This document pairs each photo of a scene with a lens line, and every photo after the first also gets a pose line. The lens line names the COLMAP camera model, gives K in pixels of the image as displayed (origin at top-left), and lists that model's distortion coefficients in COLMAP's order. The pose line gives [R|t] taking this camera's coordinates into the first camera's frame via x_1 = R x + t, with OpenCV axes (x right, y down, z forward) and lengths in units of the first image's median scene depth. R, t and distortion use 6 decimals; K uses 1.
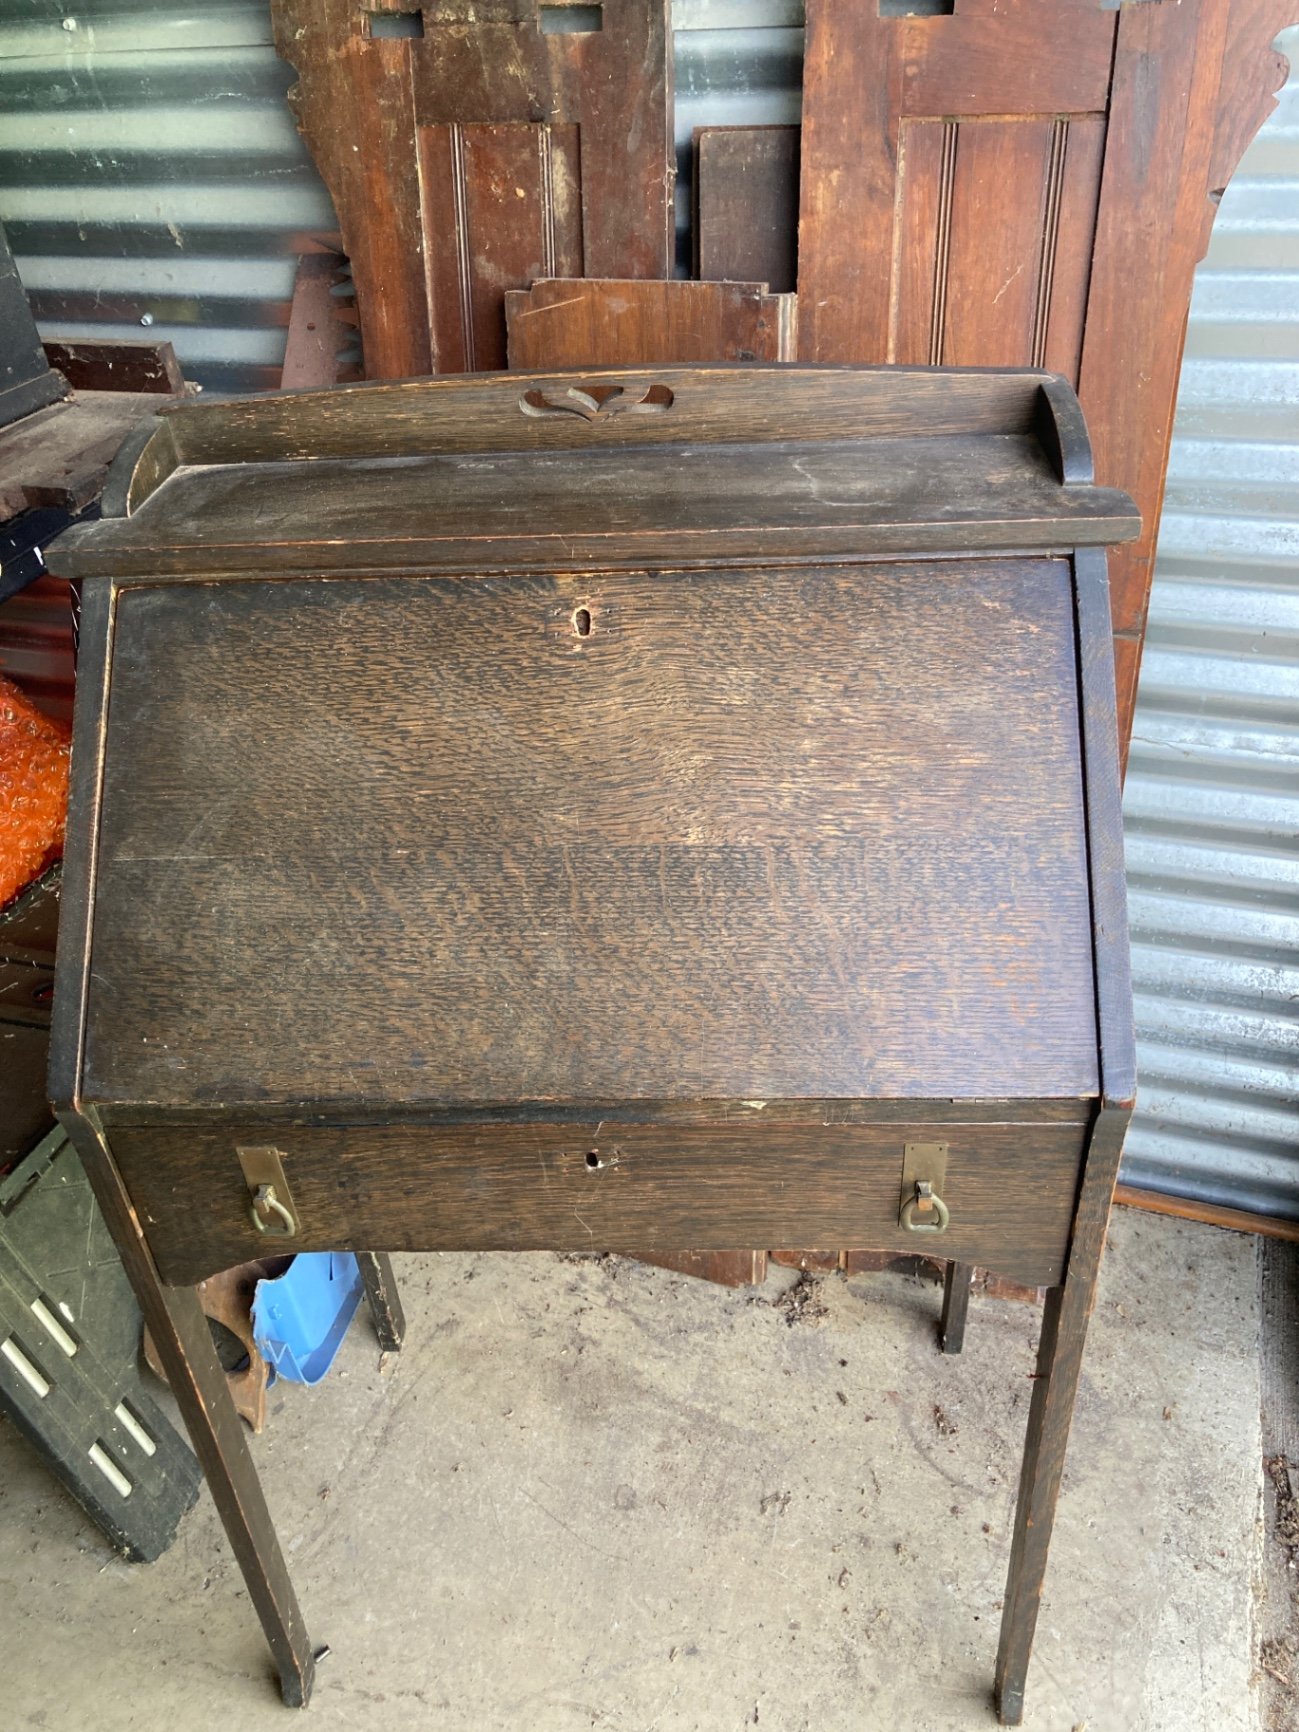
lens RADIAL K [[1412.7, 0, 656.6], [0, 1412.7, 857.8], [0, 0, 1]] dist [0.030457, -0.018065]
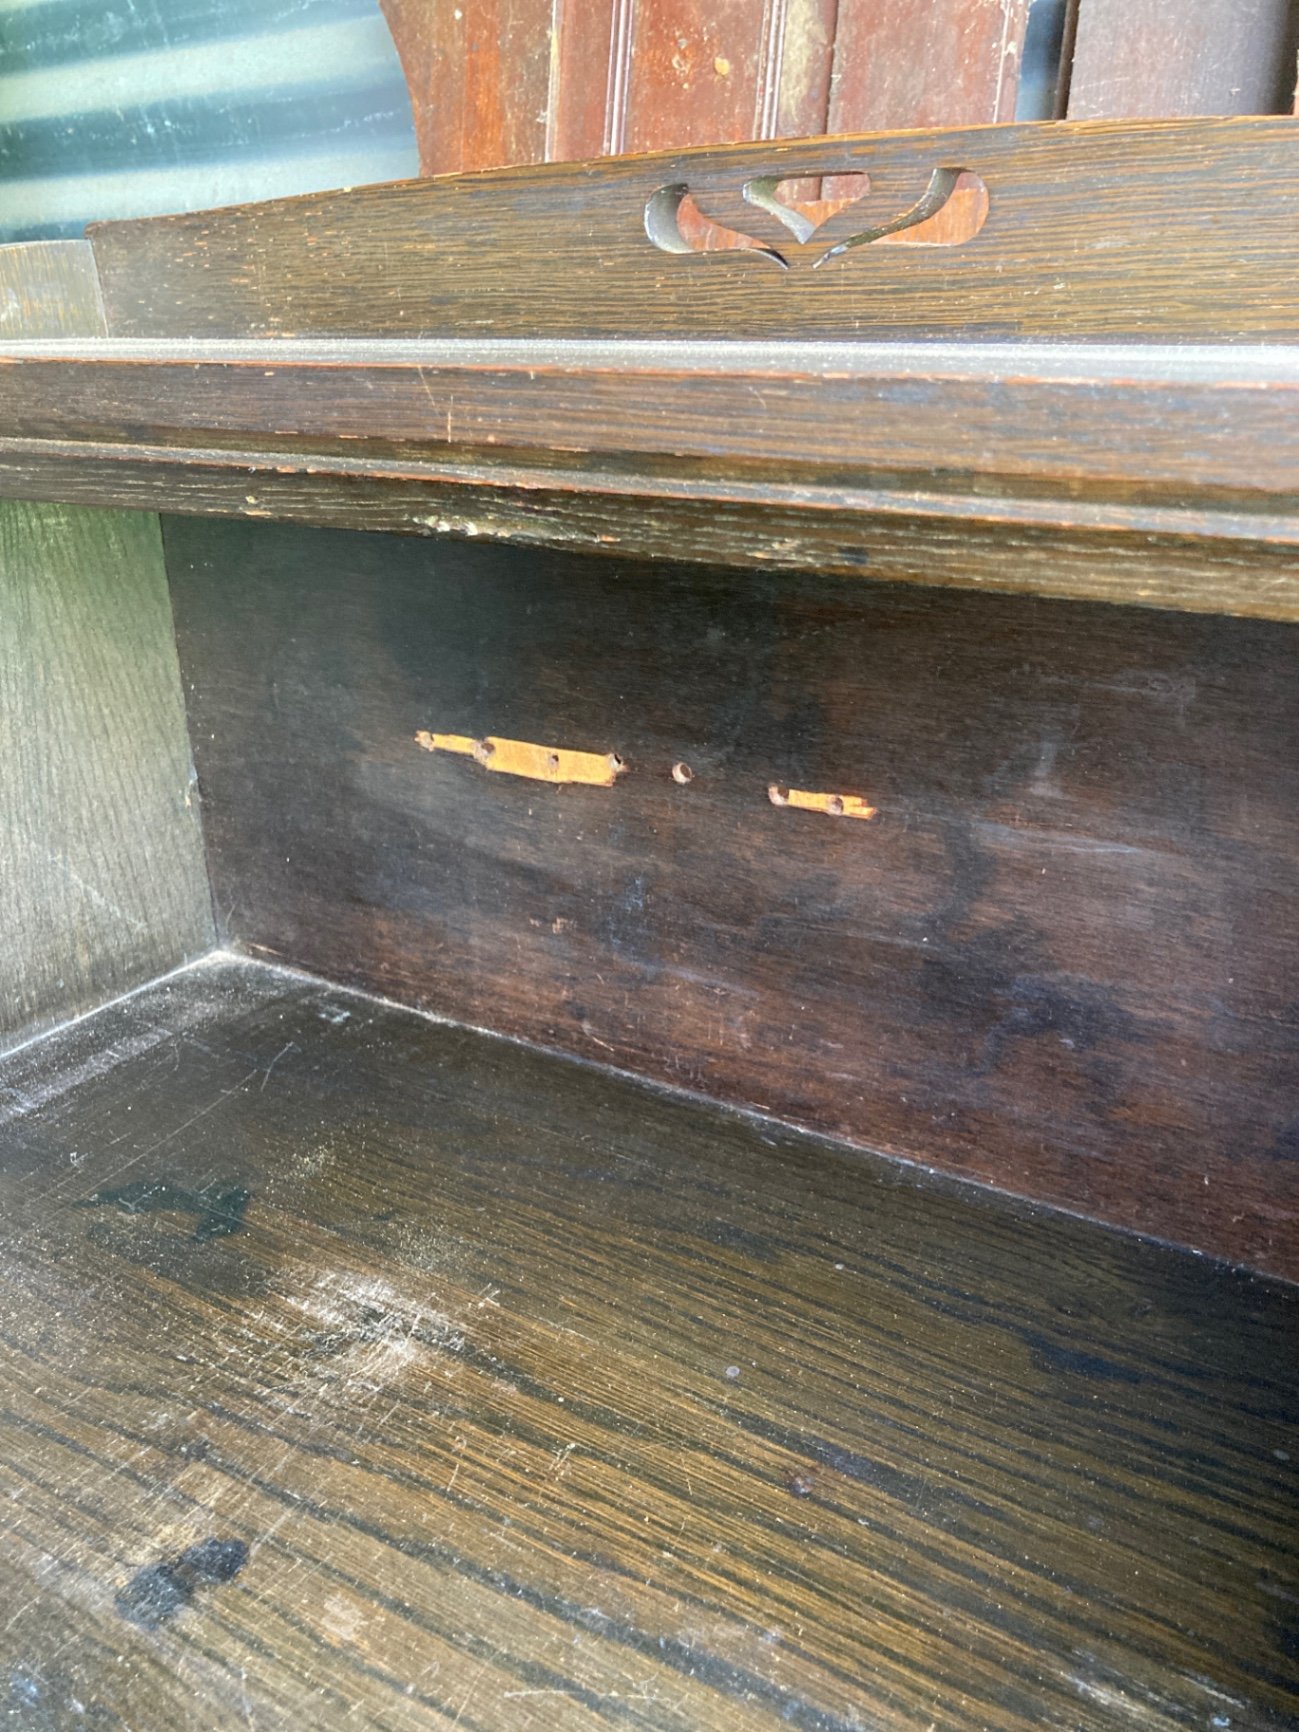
lens RADIAL K [[1423.8, 0, 648.5], [0, 1423.8, 861.6], [0, 0, 1]] dist [0.016556, -0.001492]
pose [[0.962678, 0.136620, -0.233636, 0.040101], [-0.185699, 0.961417, -0.202961, -0.074232], [0.196894, 0.238772, 0.950905, 0.557244]]
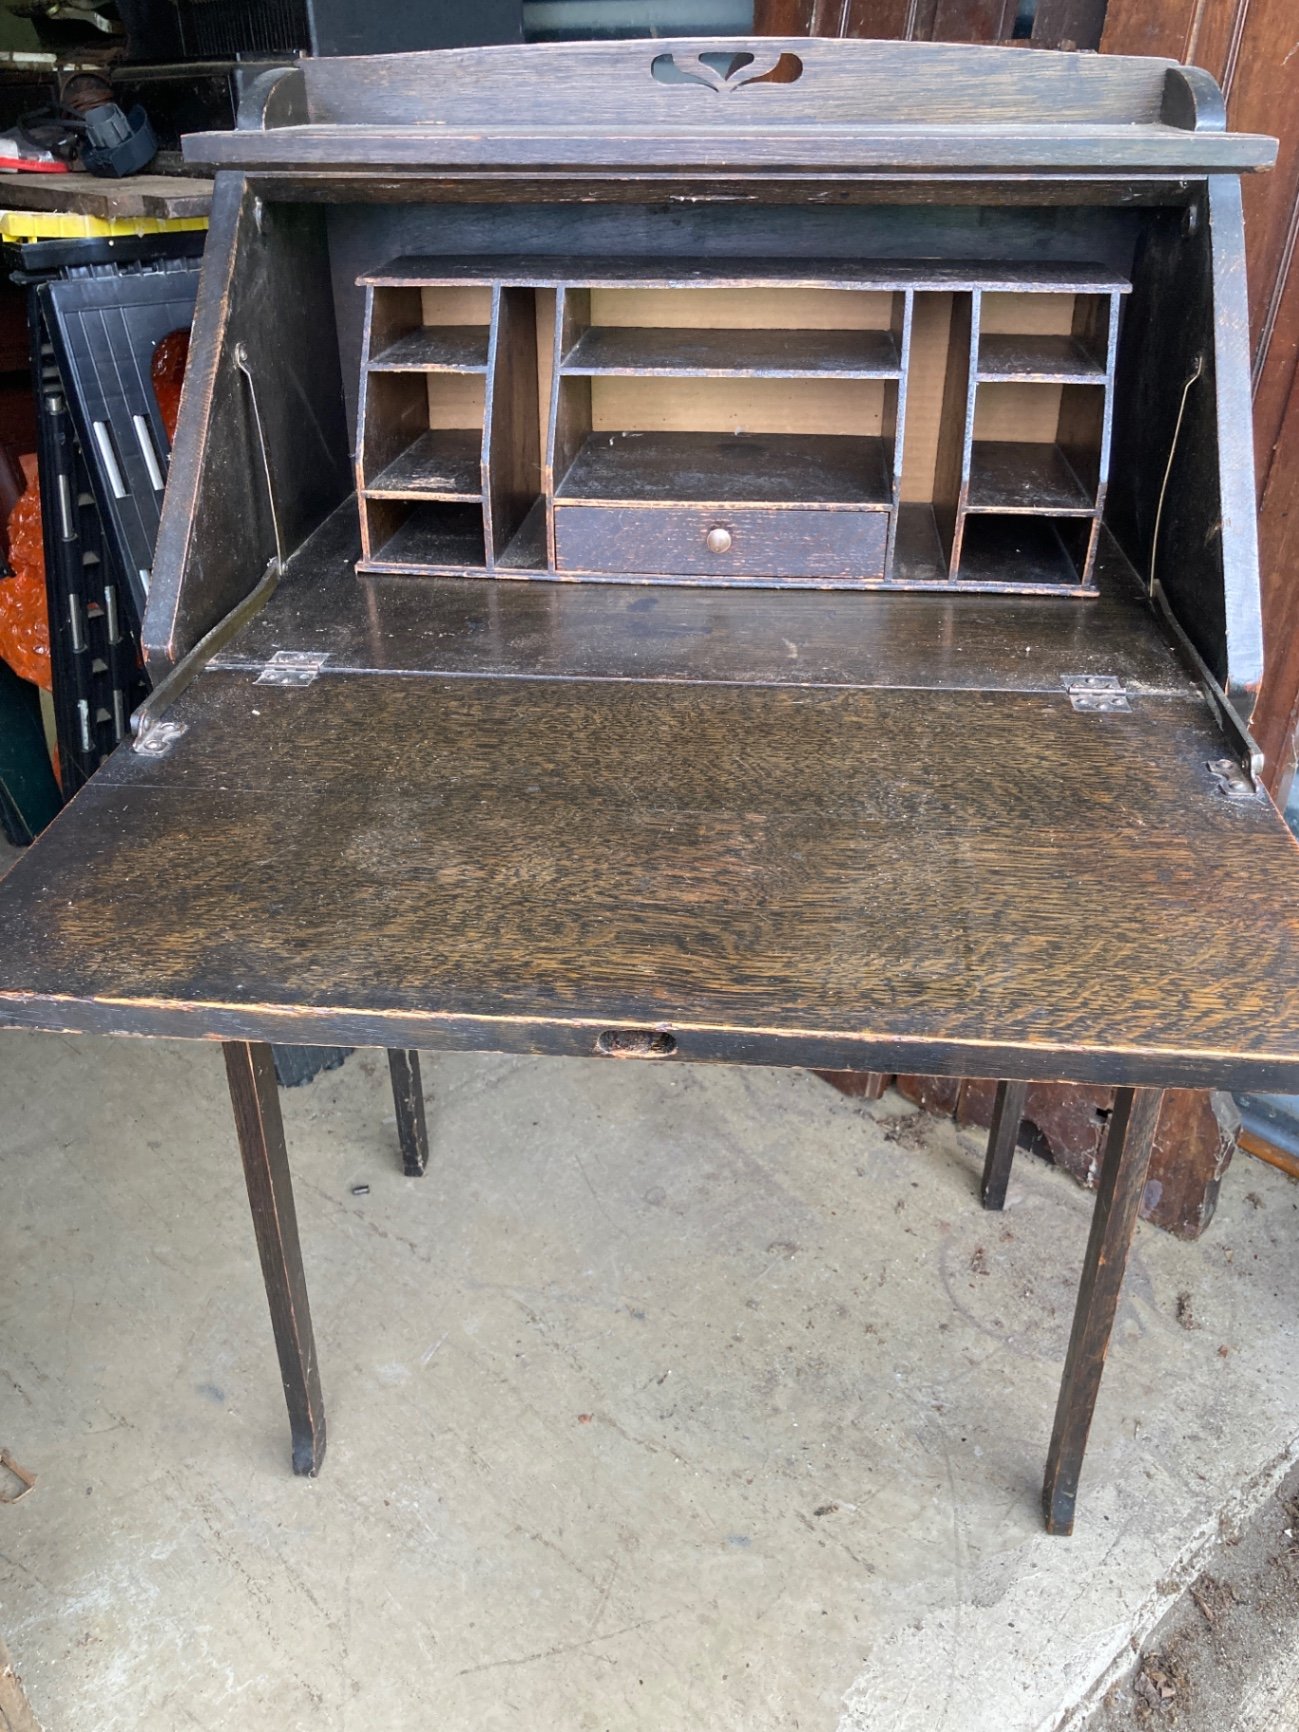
lens RADIAL K [[1416.3, 0, 648.5], [0, 1416.3, 869.0], [0, 0, 1]] dist [0.005119, -0.011168]
pose [[0.874552, 0.285802, -0.391760, 0.363946], [-0.312026, 0.950067, -0.003450, 0.258656], [0.371213, 0.125256, 0.920061, -0.000120]]
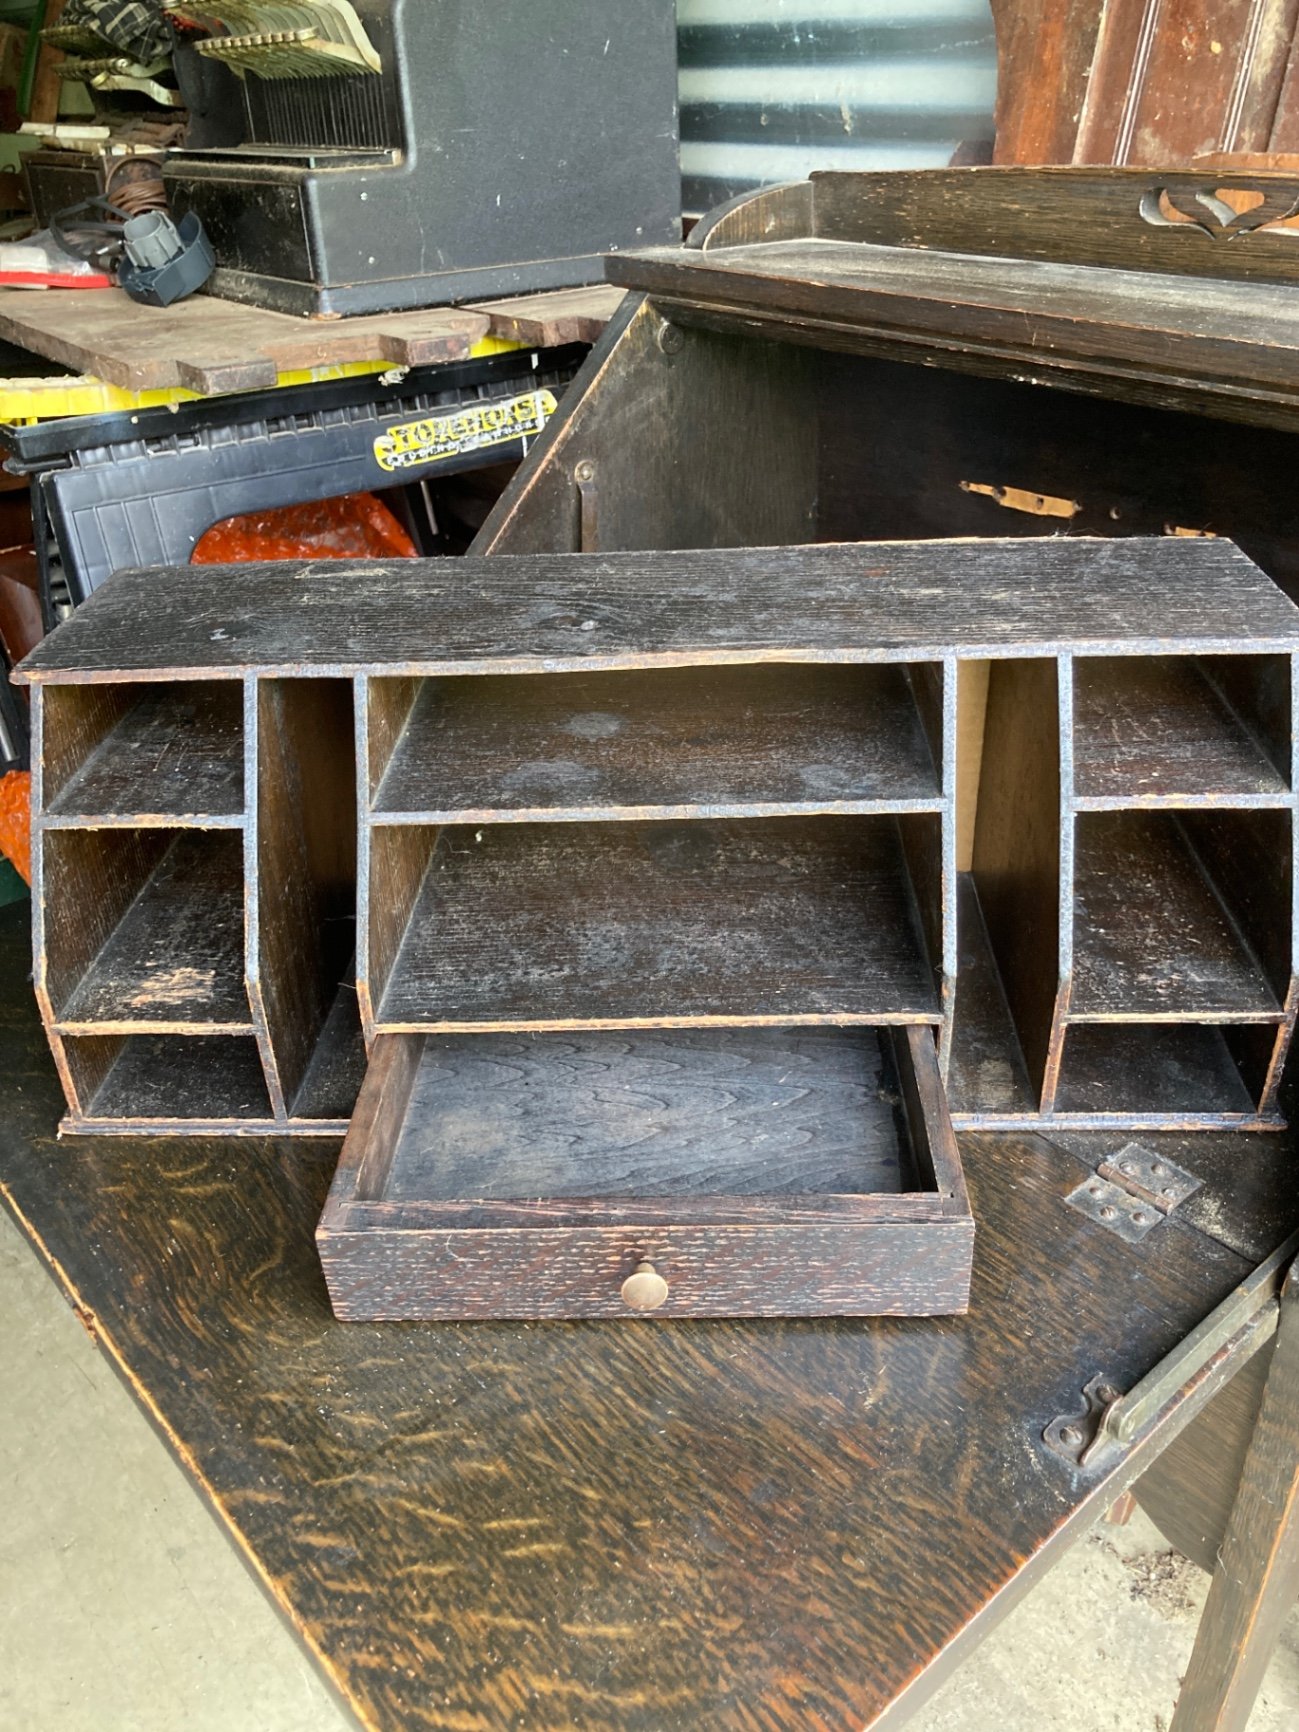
lens RADIAL K [[1425.5, 0, 661.7], [0, 1425.5, 856.2], [0, 0, 1]] dist [0.011536, 0.003784]
pose [[0.843945, 0.299563, -0.444993, 0.131780], [-0.331951, 0.943281, 0.005446, 0.053793], [0.421385, 0.143120, 0.895518, 0.217927]]
